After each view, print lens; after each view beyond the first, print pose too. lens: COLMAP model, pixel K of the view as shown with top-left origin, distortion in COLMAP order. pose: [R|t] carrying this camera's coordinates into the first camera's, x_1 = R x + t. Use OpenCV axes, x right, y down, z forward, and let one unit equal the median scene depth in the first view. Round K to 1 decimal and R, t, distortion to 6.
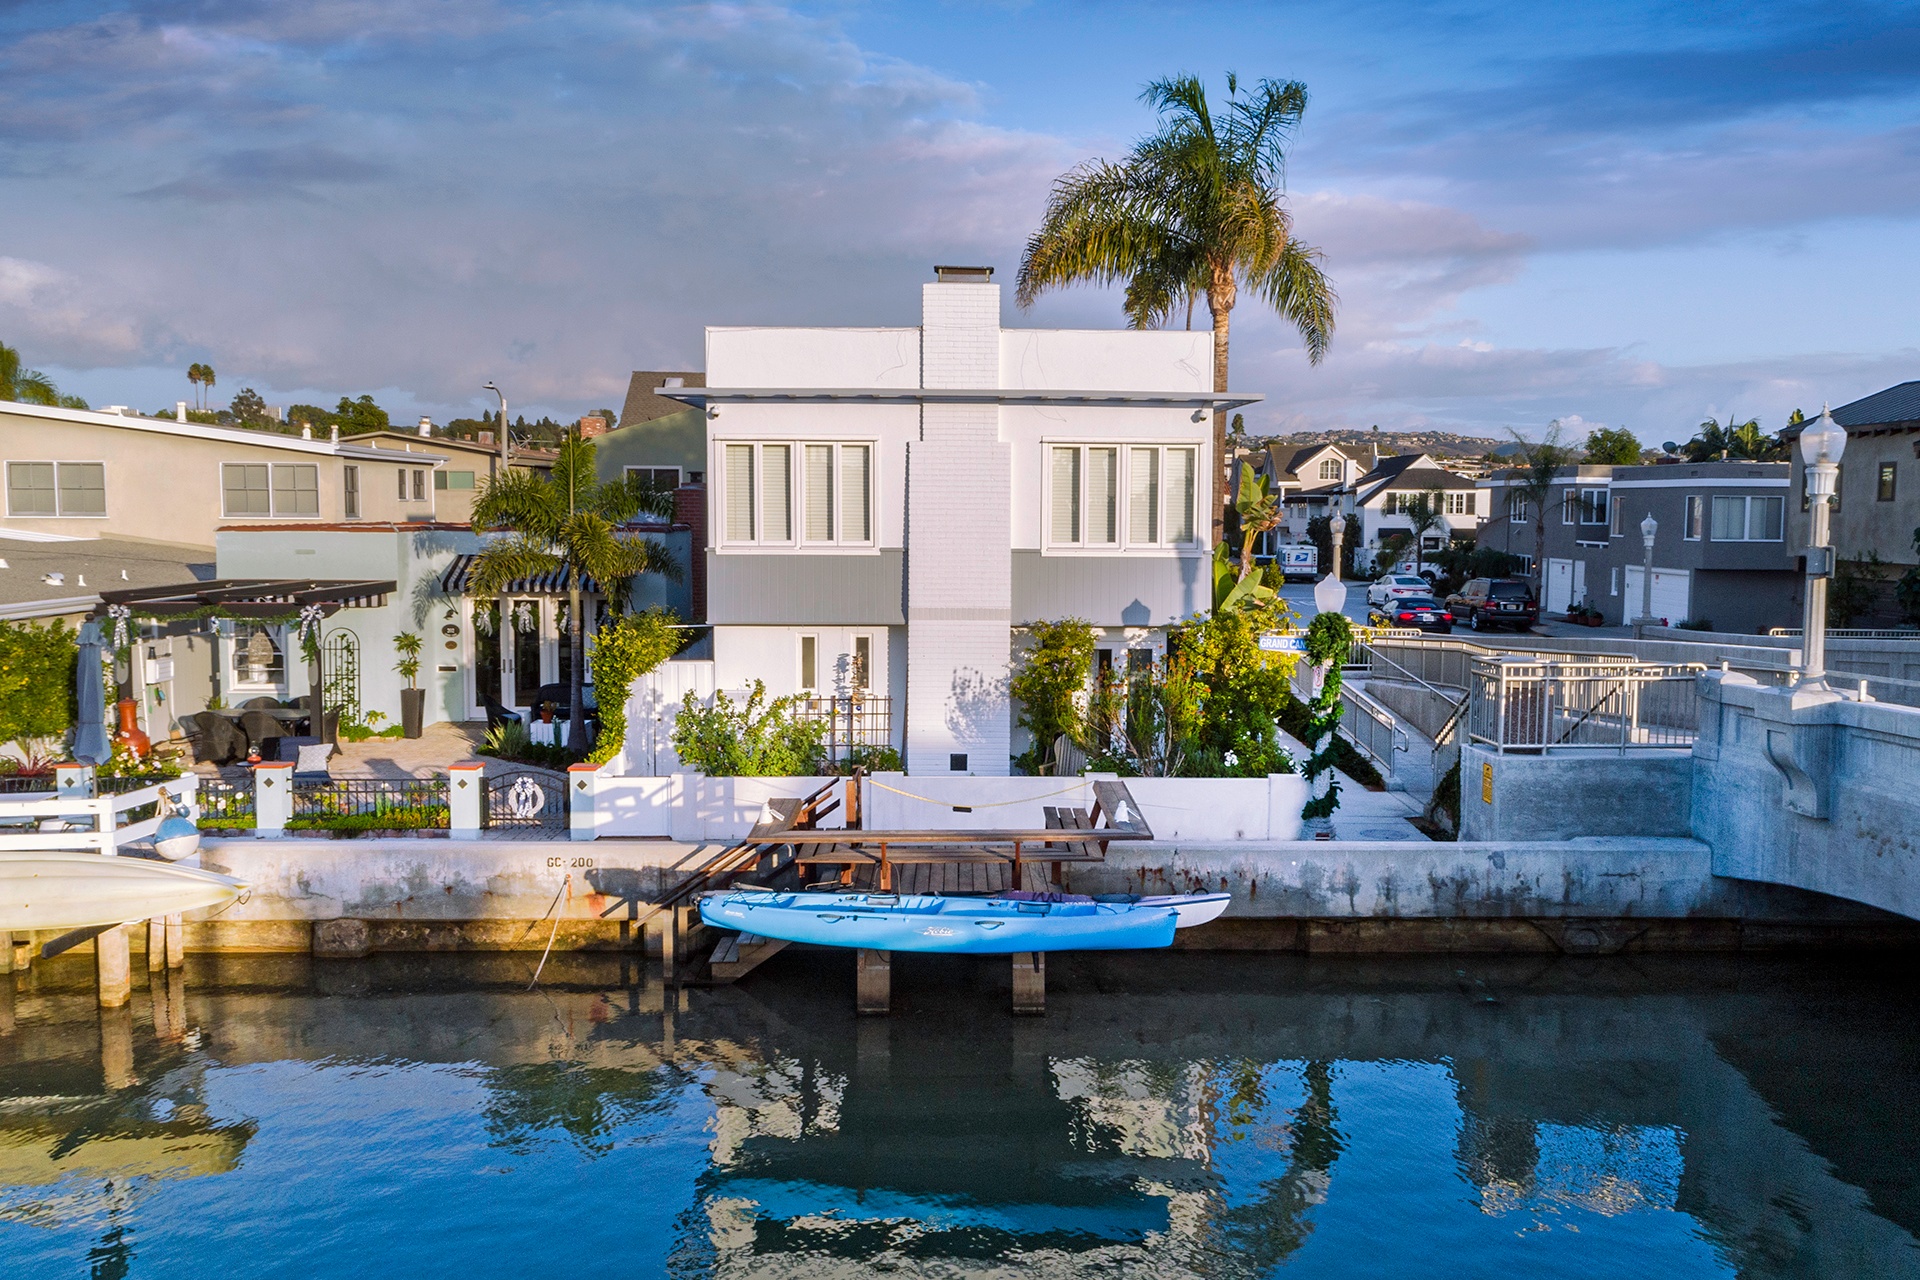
lens RADIAL K [[1675.6, 0, 960.9], [0, 1675.6, 643.4], [0, 0, 1]] dist [0.020293, 0.005687]
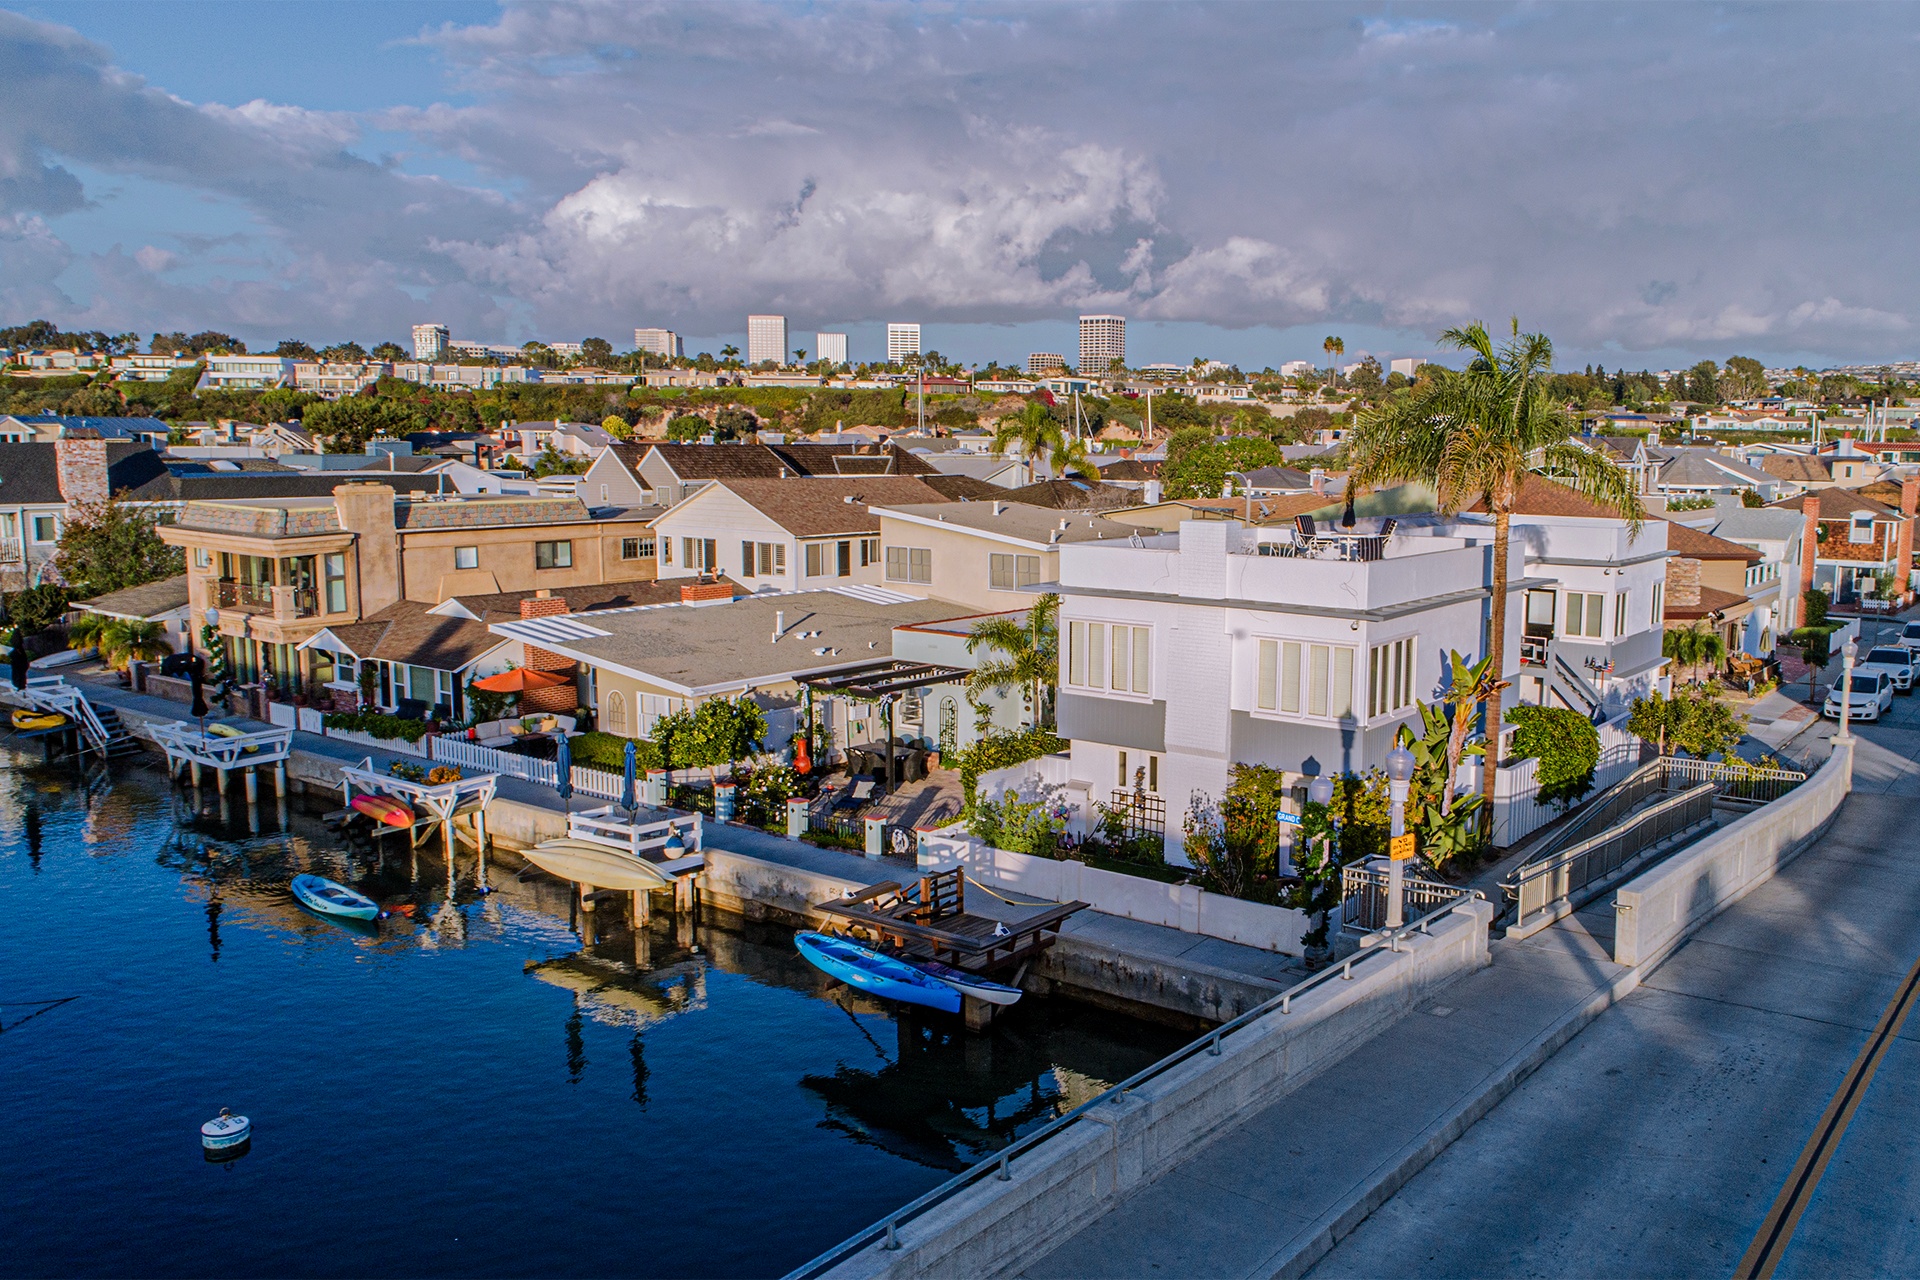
lens RADIAL K [[1568.0, 0, 961.3], [0, 1568.0, 639.7], [0, 0, 1]] dist [0.004568, -0.001901]
pose [[0.780126, 0.074287, -0.621197, 0.664126], [-0.047299, 0.997087, 0.059838, -0.182653], [0.623832, -0.017300, 0.781367, -0.163165]]
